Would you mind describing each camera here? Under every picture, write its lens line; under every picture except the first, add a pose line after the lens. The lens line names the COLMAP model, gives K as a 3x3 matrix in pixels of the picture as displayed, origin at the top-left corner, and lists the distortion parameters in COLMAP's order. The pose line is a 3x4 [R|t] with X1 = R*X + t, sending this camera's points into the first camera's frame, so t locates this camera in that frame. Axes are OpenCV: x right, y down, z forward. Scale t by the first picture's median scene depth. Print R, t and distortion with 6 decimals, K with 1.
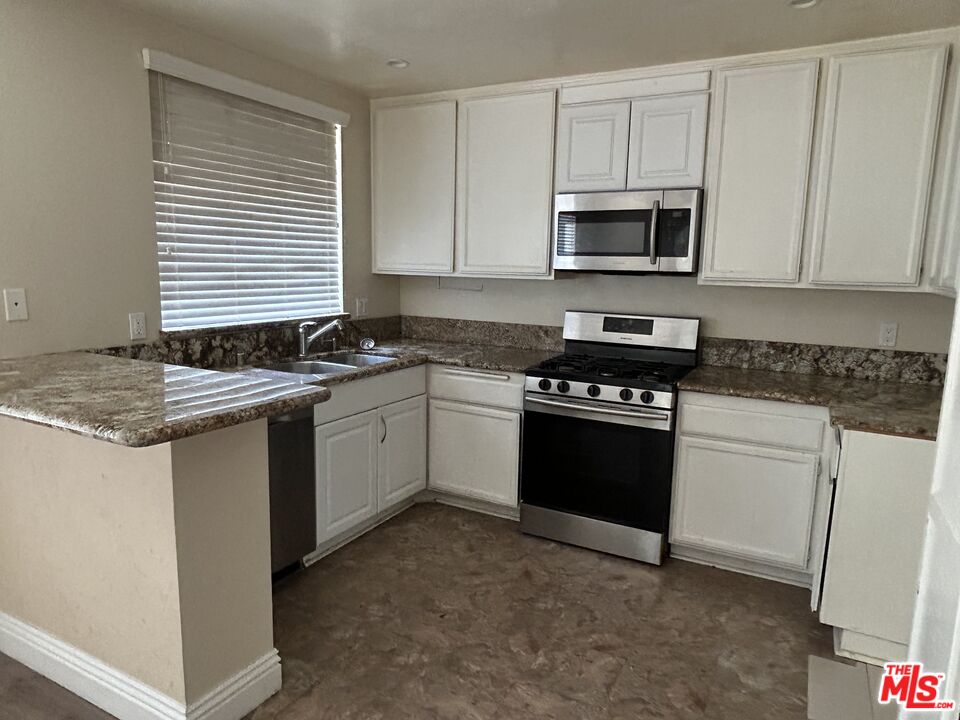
lens RADIAL K [[624.6, 0, 480.8], [0, 624.6, 363.6], [0, 0, 1]] dist [-0.002493, -0.002872]
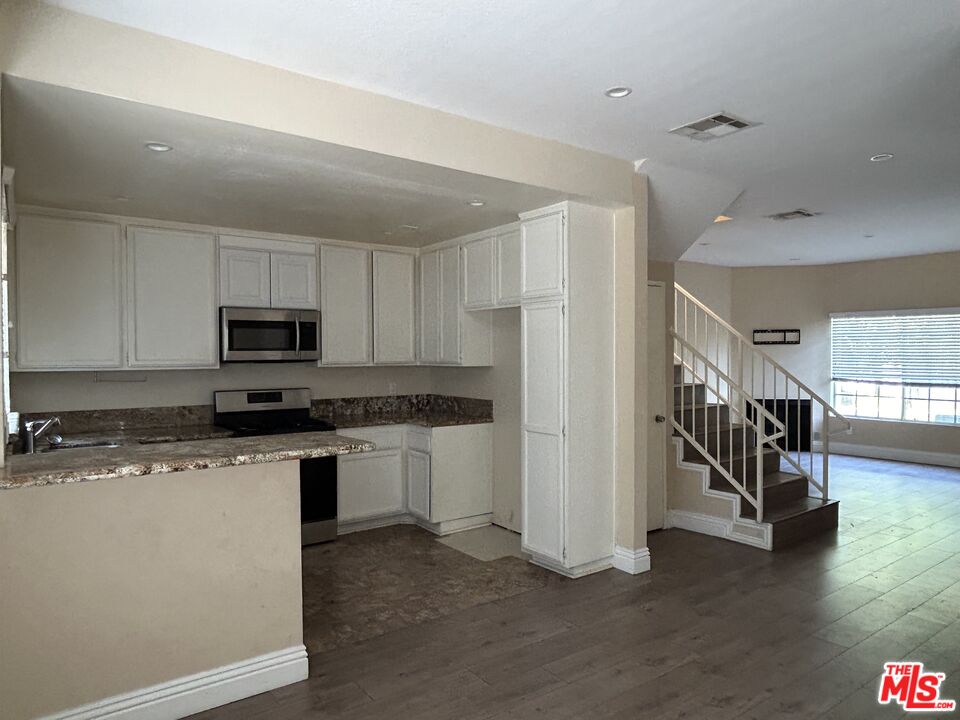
lens RADIAL K [[624.6, 0, 480.9], [0, 624.6, 358.3], [0, 0, 1]] dist [-0.002493, -0.002872]
pose [[0.438619, -0.029432, 0.898191, -0.921534], [0.158516, 0.986326, -0.045089, -0.006187], [-0.884582, 0.162155, 0.437287, -0.104379]]
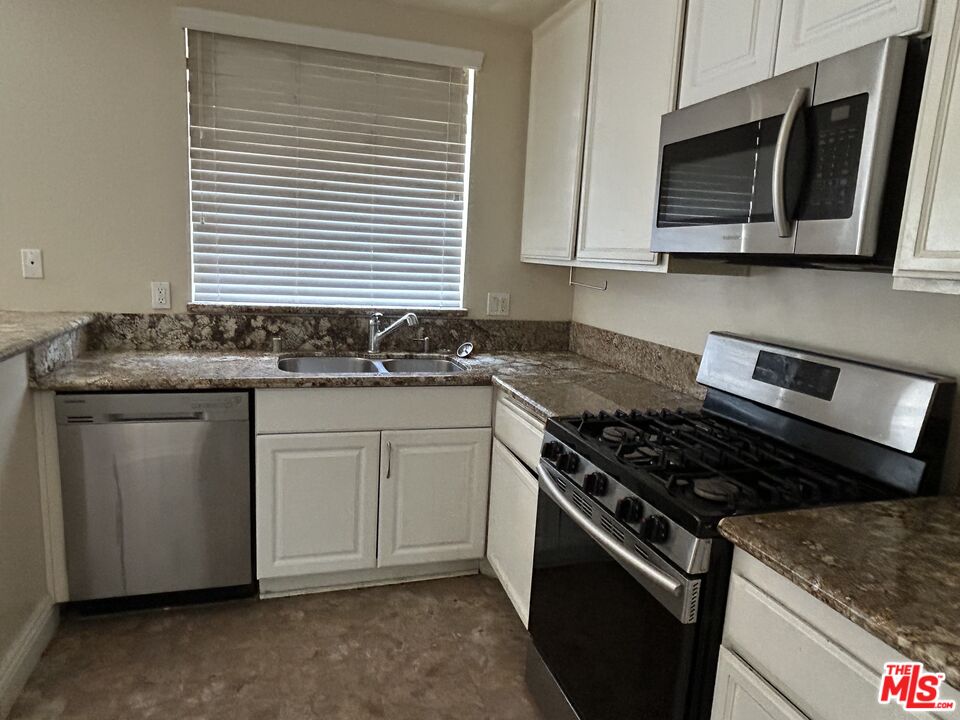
lens RADIAL K [[624.6, 0, 483.8], [0, 624.6, 365.8], [0, 0, 1]] dist [-0.002493, -0.002872]
pose [[0.718566, 0.136763, -0.681879, 0.425521], [-0.146796, 0.988209, 0.043510, -0.057194], [0.679790, 0.068832, 0.730170, 0.530392]]
